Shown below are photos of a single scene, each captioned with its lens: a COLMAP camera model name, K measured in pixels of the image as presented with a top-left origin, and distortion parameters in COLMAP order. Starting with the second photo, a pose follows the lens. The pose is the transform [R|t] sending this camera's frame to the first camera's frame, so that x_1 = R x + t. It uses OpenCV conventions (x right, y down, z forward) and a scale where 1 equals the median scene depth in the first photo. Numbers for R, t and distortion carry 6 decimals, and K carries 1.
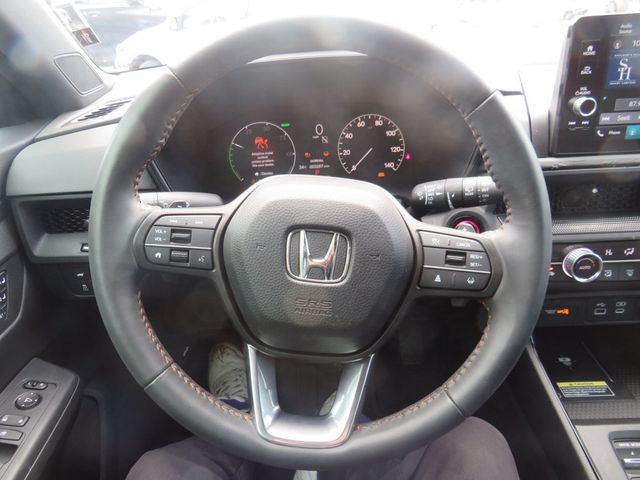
lens RADIAL K [[440.2, 0, 319.6], [0, 440.2, 244.2], [0, 0, 1]] dist [-0.024156, 0.003292]
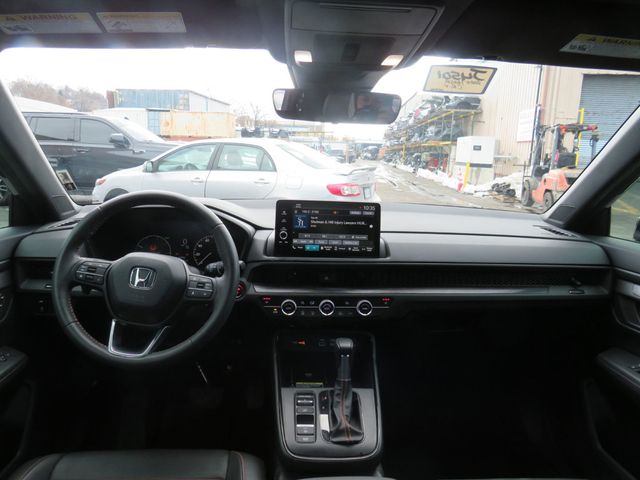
lens RADIAL K [[440.2, 0, 319.6], [0, 440.2, 244.2], [0, 0, 1]] dist [-0.024156, 0.003292]
pose [[0.994914, 0.070731, 0.071722, 0.624534], [-0.045403, 0.950462, -0.307507, 0.436620], [-0.089920, 0.302686, 0.948839, -1.214001]]
